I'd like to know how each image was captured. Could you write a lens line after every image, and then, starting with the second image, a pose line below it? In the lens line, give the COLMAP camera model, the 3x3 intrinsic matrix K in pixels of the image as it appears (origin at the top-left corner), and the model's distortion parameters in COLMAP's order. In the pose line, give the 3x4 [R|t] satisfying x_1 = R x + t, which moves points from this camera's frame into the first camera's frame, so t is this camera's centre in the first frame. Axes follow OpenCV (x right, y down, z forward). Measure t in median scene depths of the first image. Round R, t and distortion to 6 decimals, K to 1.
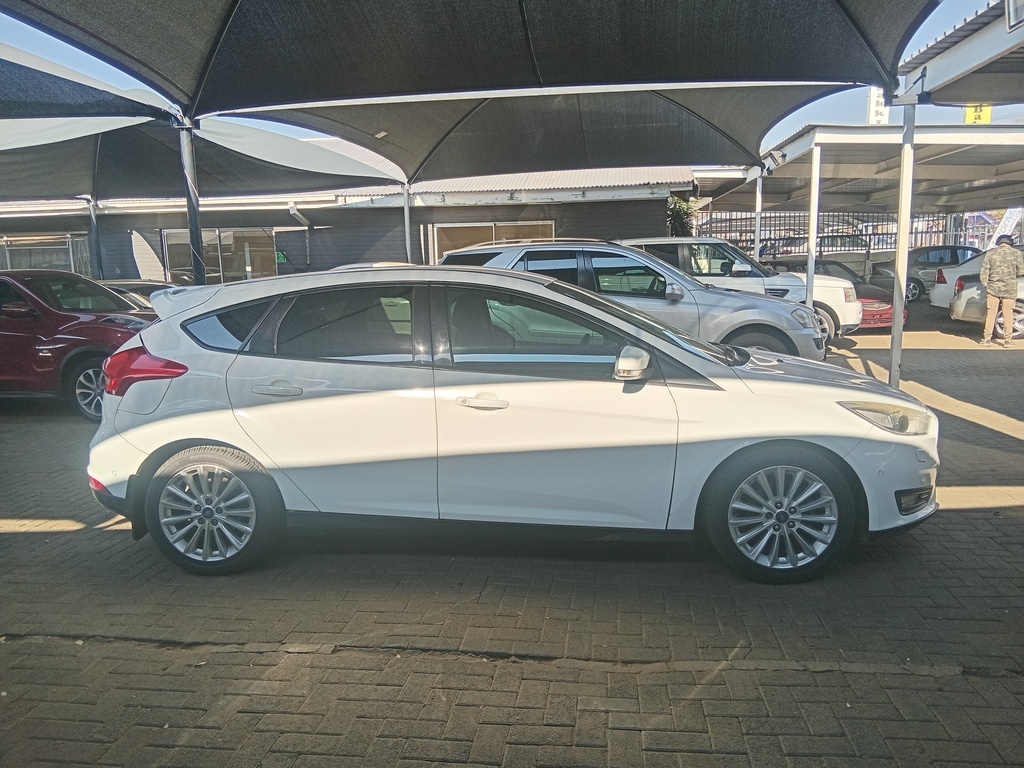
lens RADIAL K [[775.3, 0, 512.0], [0, 775.3, 384.0], [0, 0, 1]] dist [0.064947, -0.141173]
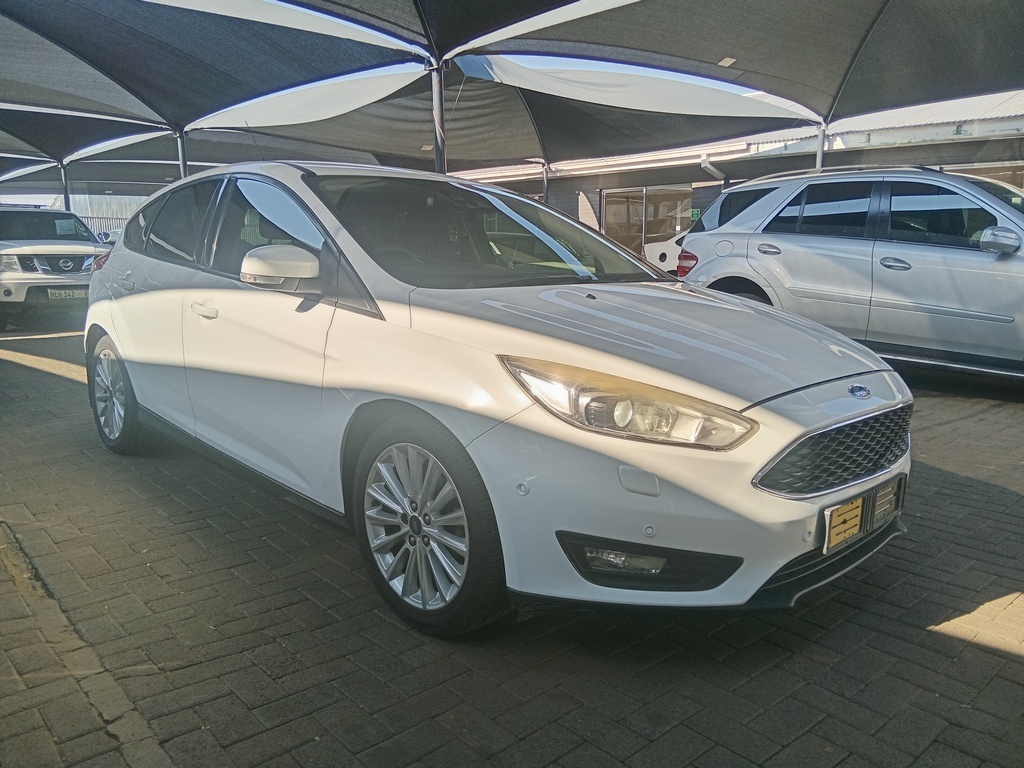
lens RADIAL K [[775.3, 0, 512.0], [0, 775.3, 384.0], [0, 0, 1]] dist [0.064947, -0.141173]
pose [[0.733236, 0.136991, -0.666032, 0.802280], [-0.119000, 0.990232, 0.072665, 0.001360], [0.669481, 0.025977, 0.742375, 0.574888]]
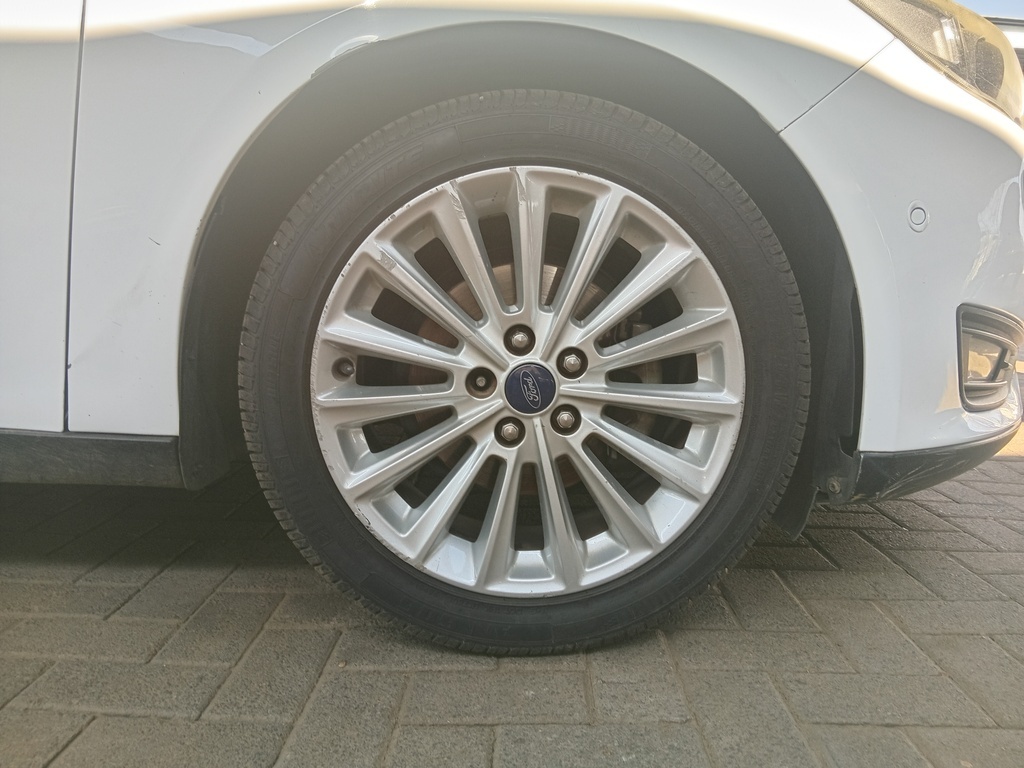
lens RADIAL K [[775.3, 0, 512.0], [0, 775.3, 384.0], [0, 0, 1]] dist [0.064947, -0.141173]
pose [[0.991938, 0.044895, 0.118507, 0.308211], [-0.044127, 0.998985, -0.009098, 0.170252], [-0.118795, 0.003795, 0.992912, 0.747945]]
